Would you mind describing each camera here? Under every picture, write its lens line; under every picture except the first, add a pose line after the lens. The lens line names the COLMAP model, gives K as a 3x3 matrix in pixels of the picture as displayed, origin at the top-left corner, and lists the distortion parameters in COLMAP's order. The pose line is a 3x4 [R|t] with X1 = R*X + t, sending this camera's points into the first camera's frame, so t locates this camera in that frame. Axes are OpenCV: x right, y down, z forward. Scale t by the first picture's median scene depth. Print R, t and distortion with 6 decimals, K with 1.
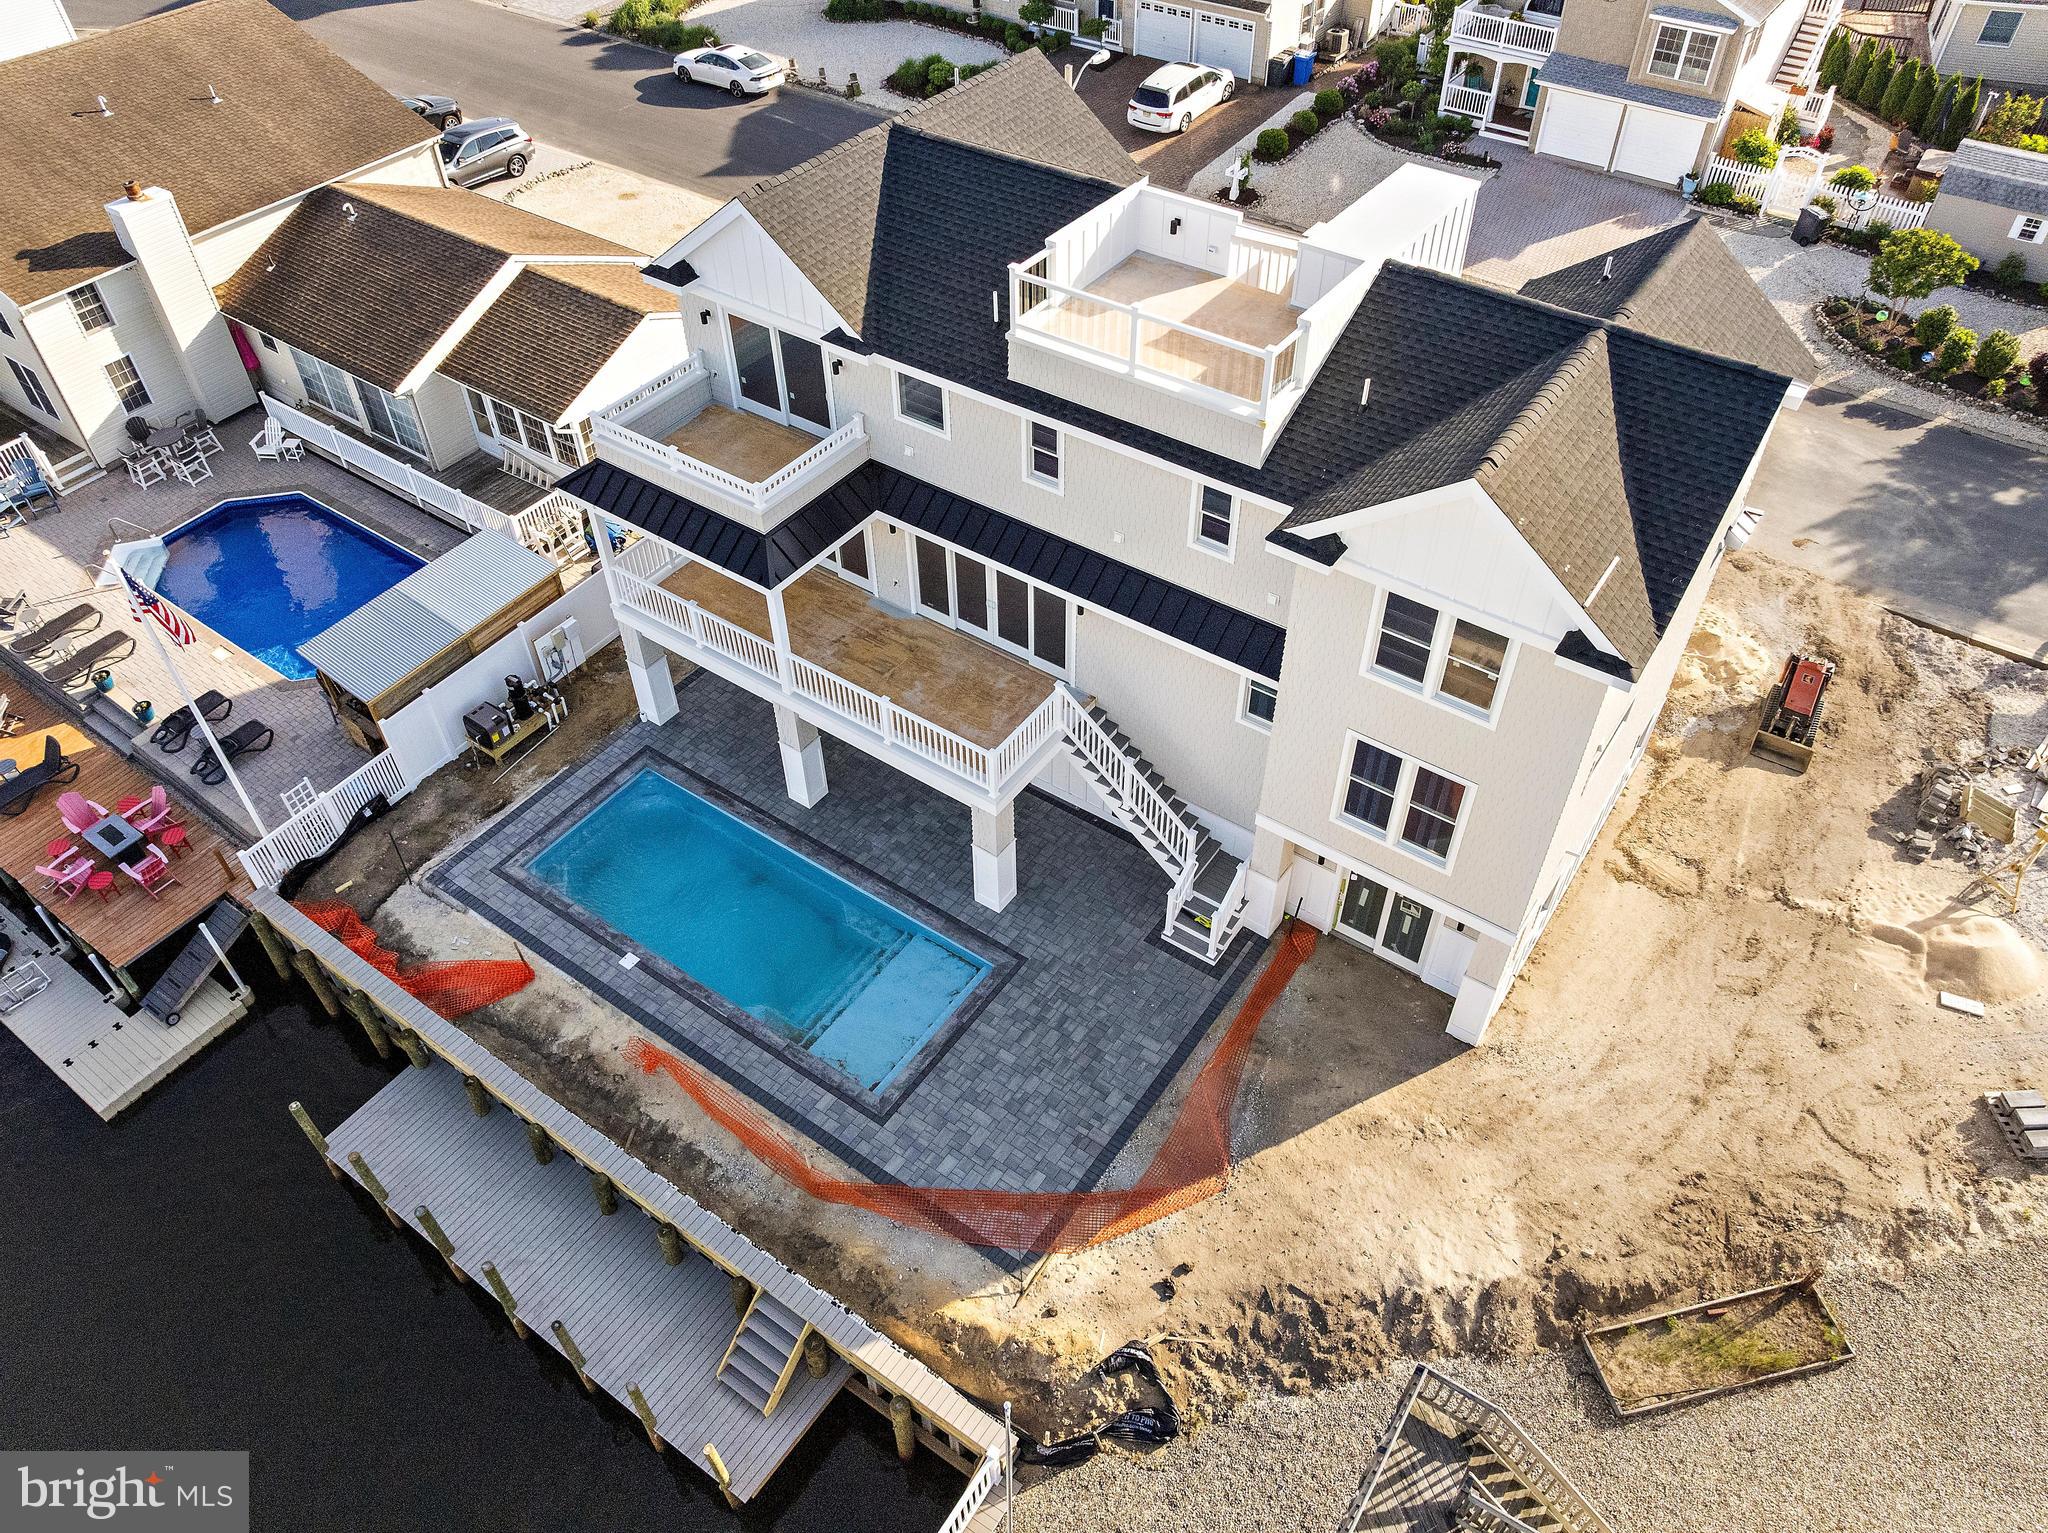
lens RADIAL K [[1438.6, 0, 1029.1], [0, 1438.6, 747.4], [0, 0, 1]] dist [-0.035724, 0.006389]
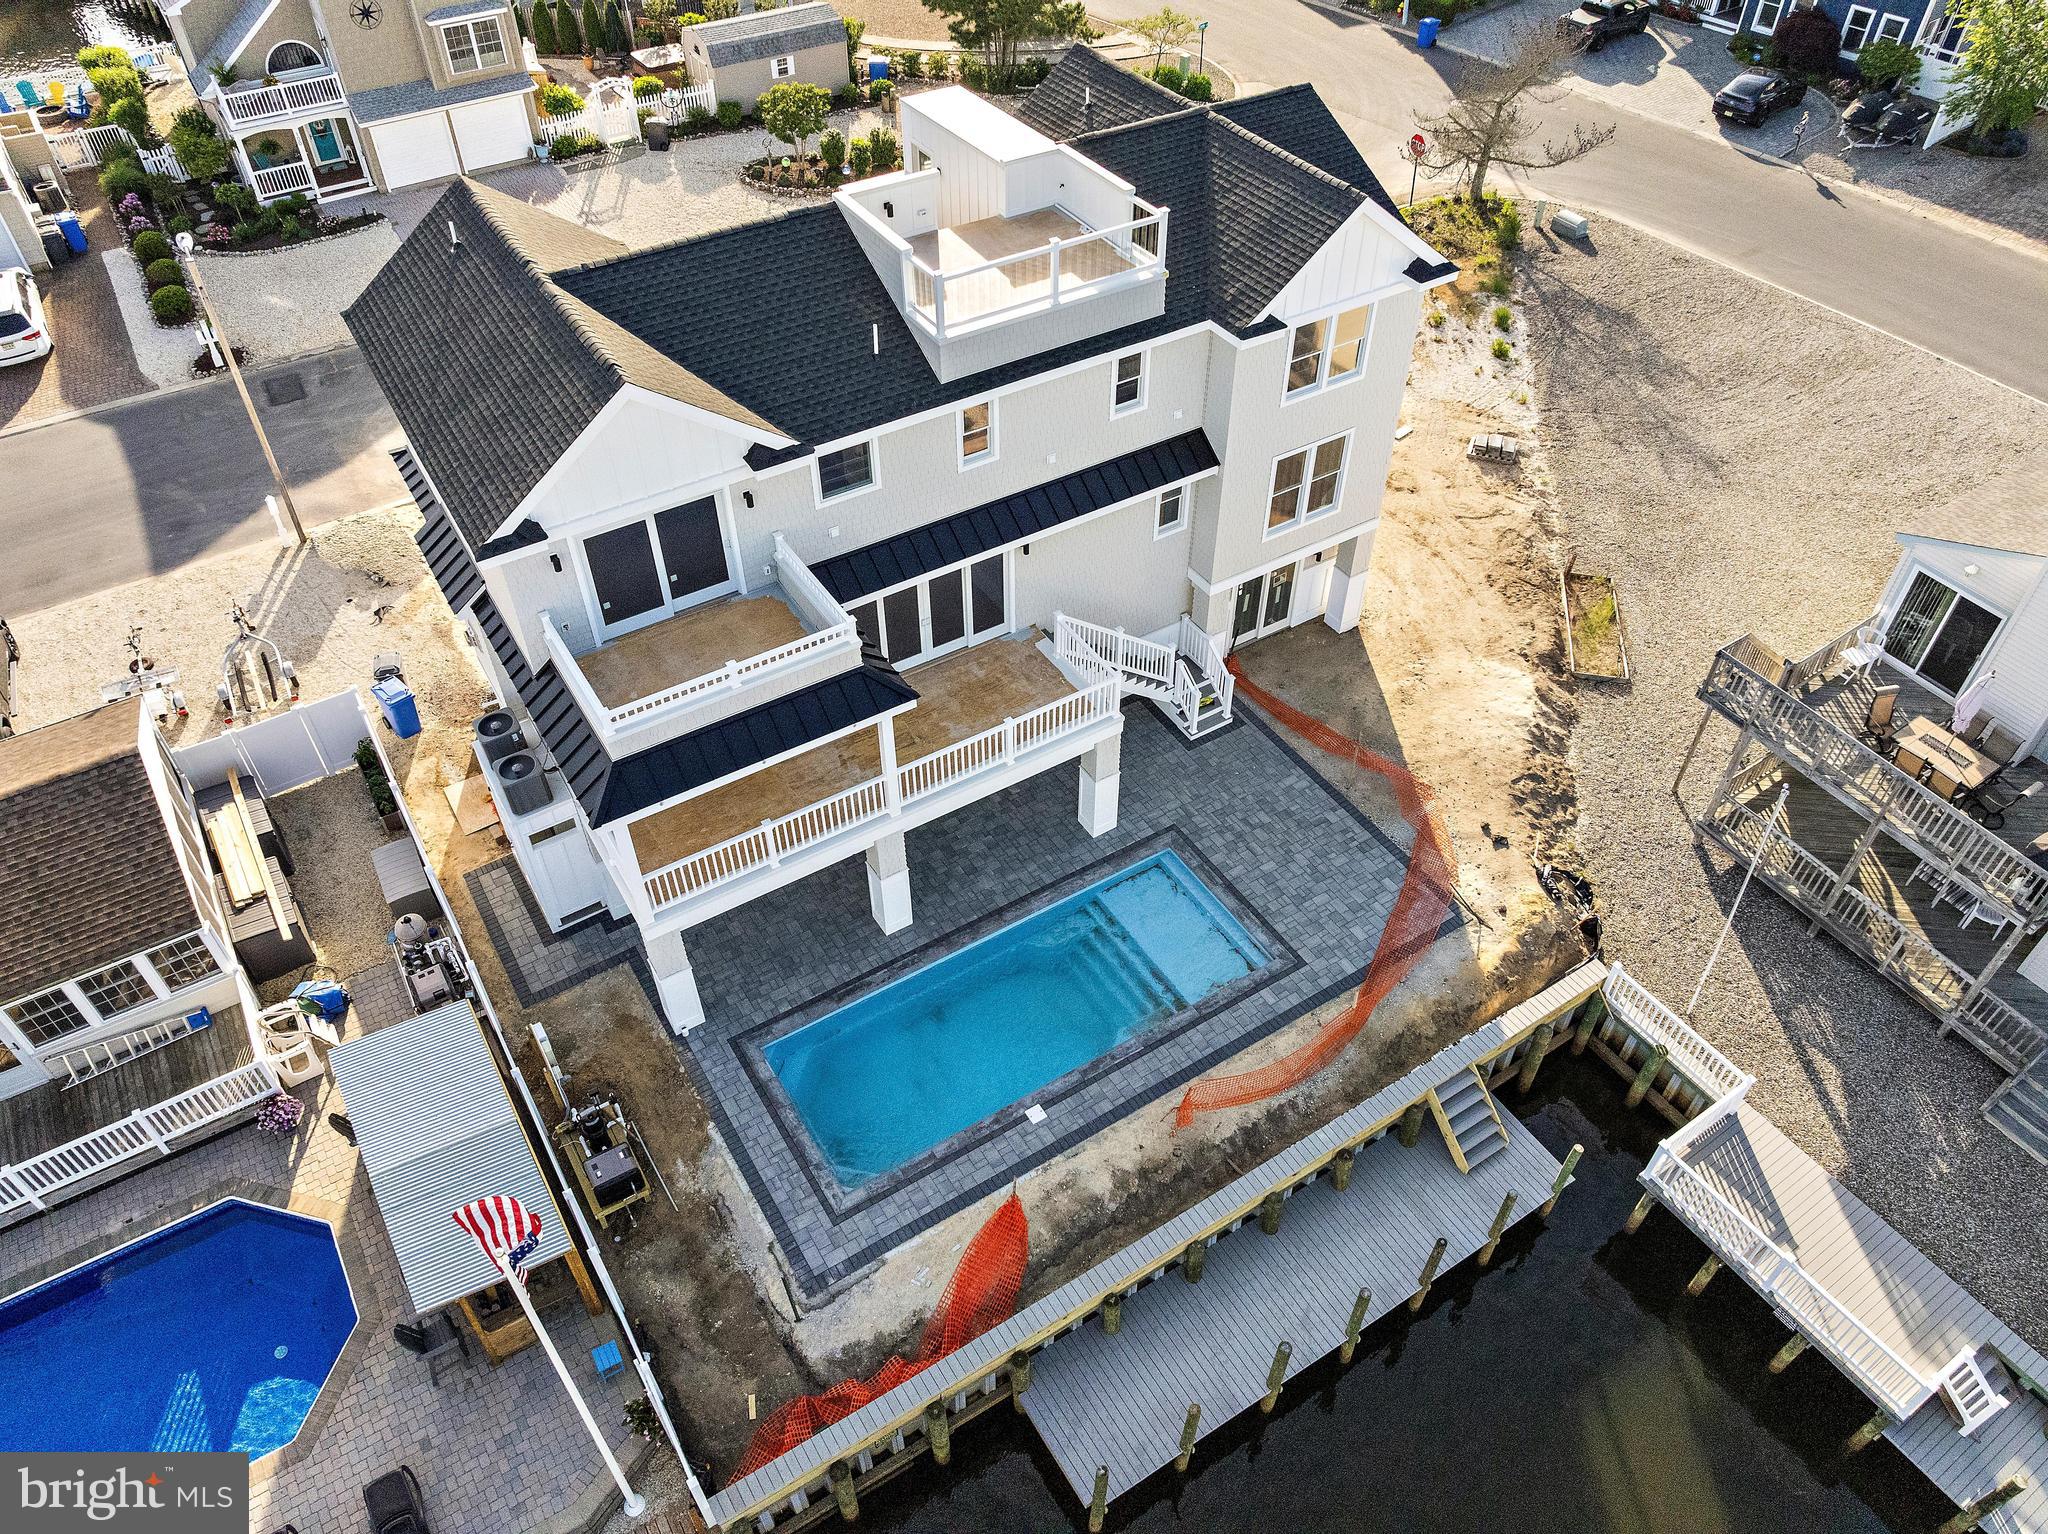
lens RADIAL K [[1438.7, 0, 1027.8], [0, 1438.7, 756.3], [0, 0, 1]] dist [-0.044547, 0.009627]
pose [[0.391786, -0.642507, 0.658550, -0.780313], [0.644926, 0.702268, 0.301480, -0.313352], [-0.656182, 0.306601, 0.689508, 0.300572]]
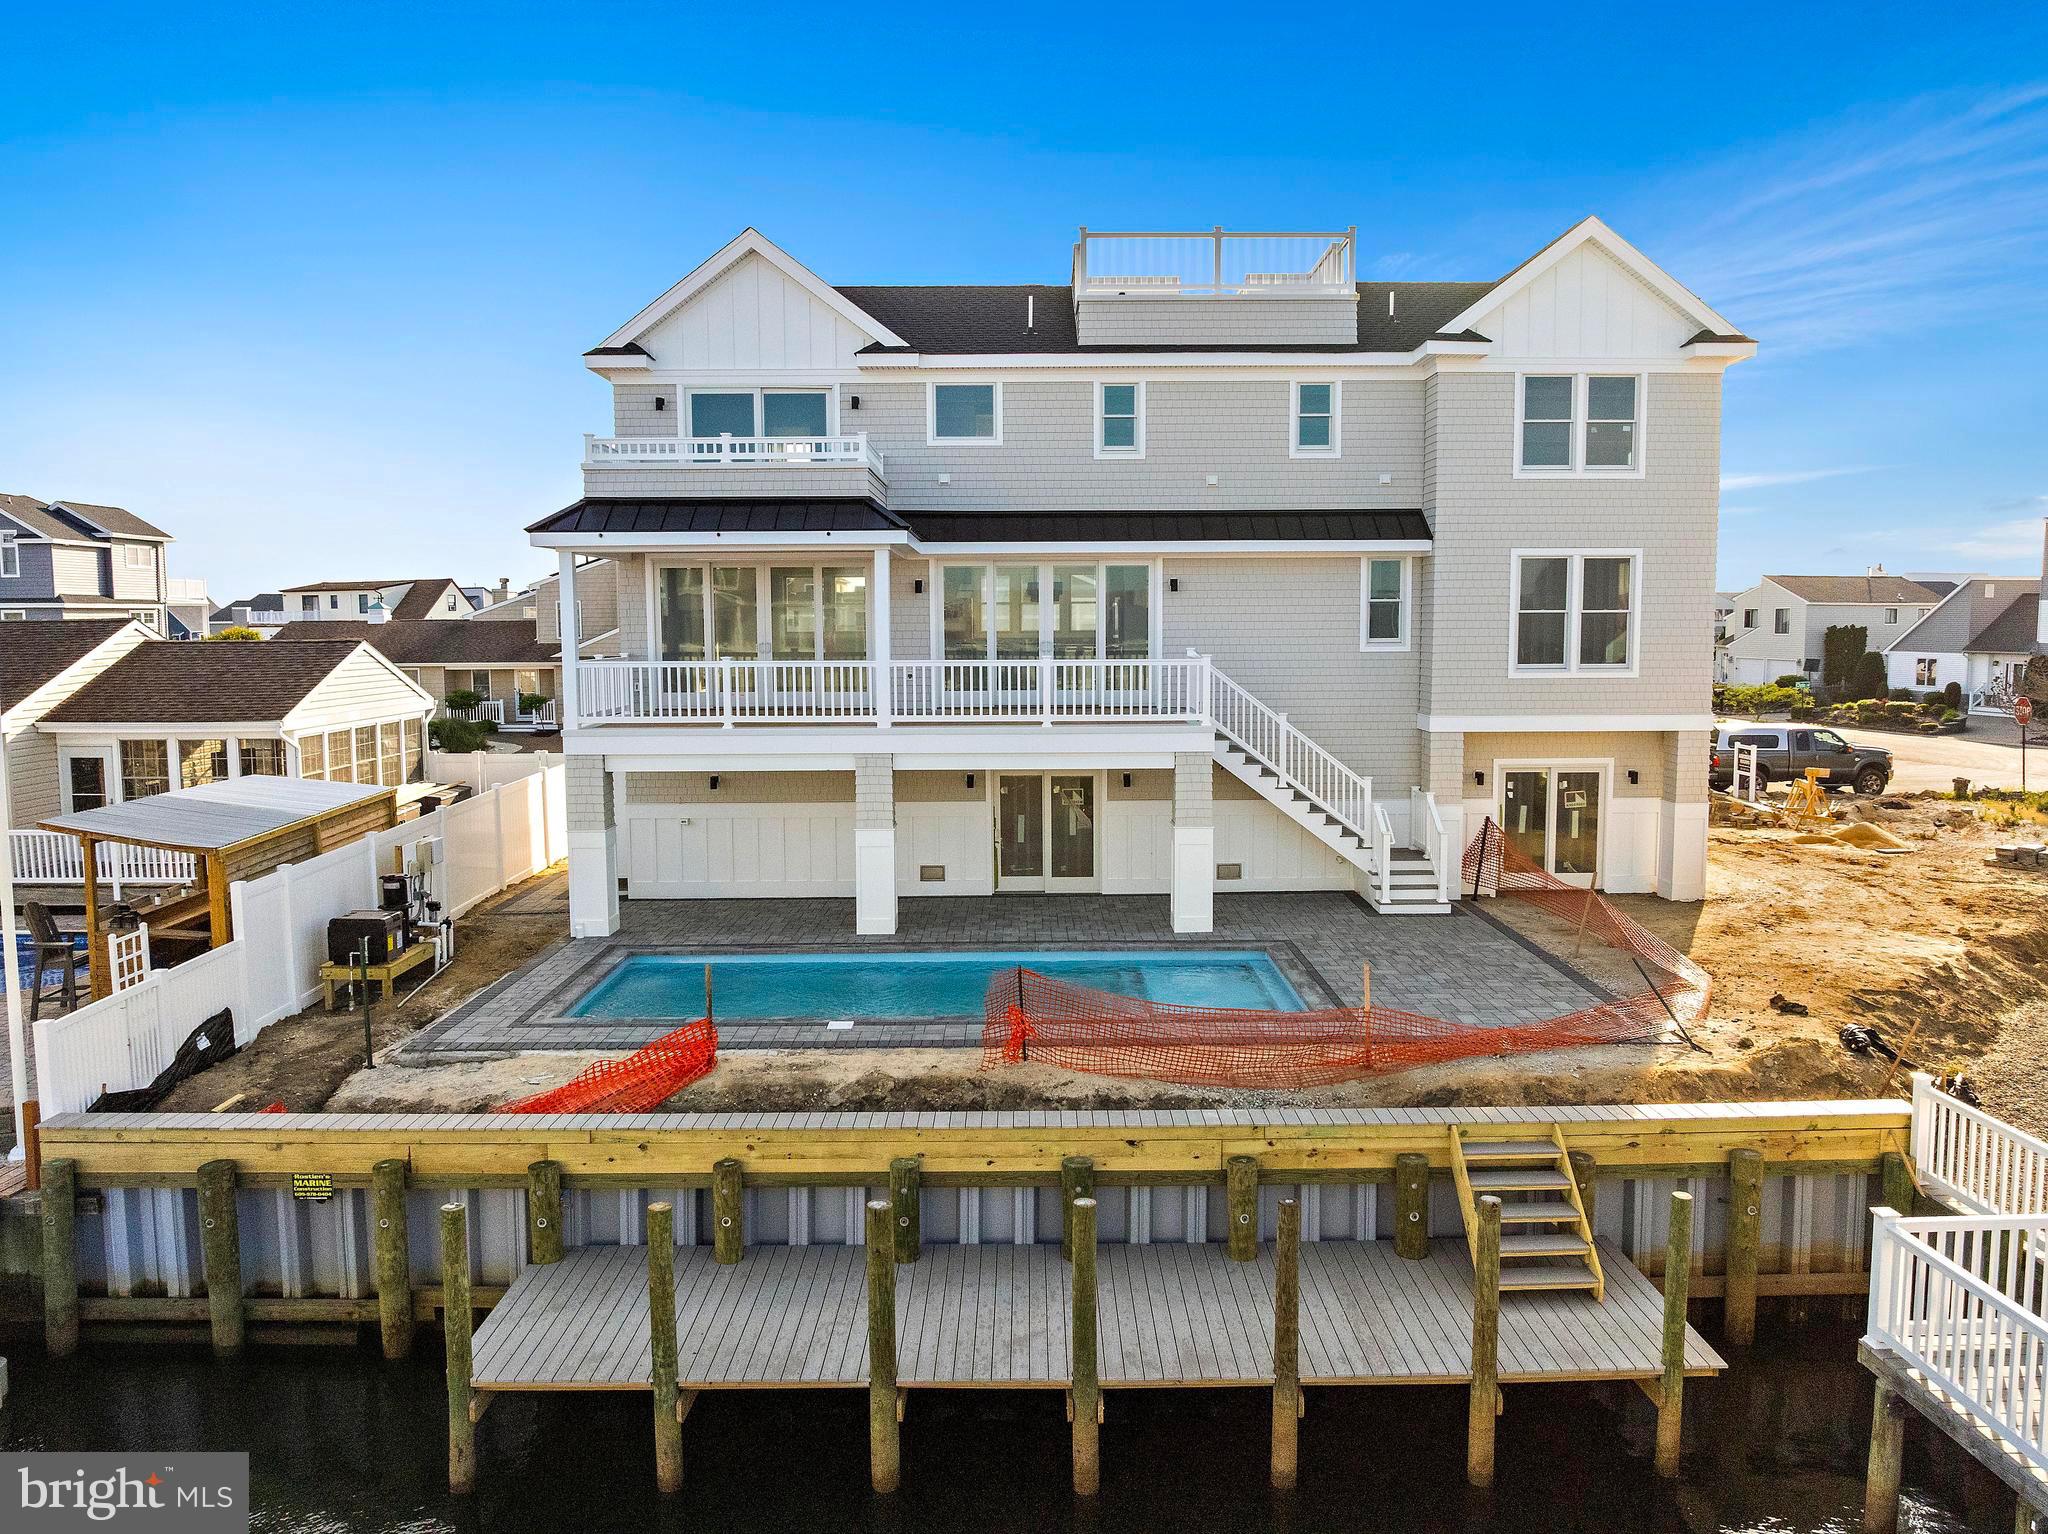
lens RADIAL K [[1432.3, 0, 1026.9], [0, 1432.3, 756.9], [0, 0, 1]] dist [-0.034432, -0.006447]
pose [[0.816705, -0.052361, 0.574675, -0.592479], [0.403634, 0.763547, -0.504058, 0.427130], [-0.412399, 0.643625, 0.644727, 0.507059]]
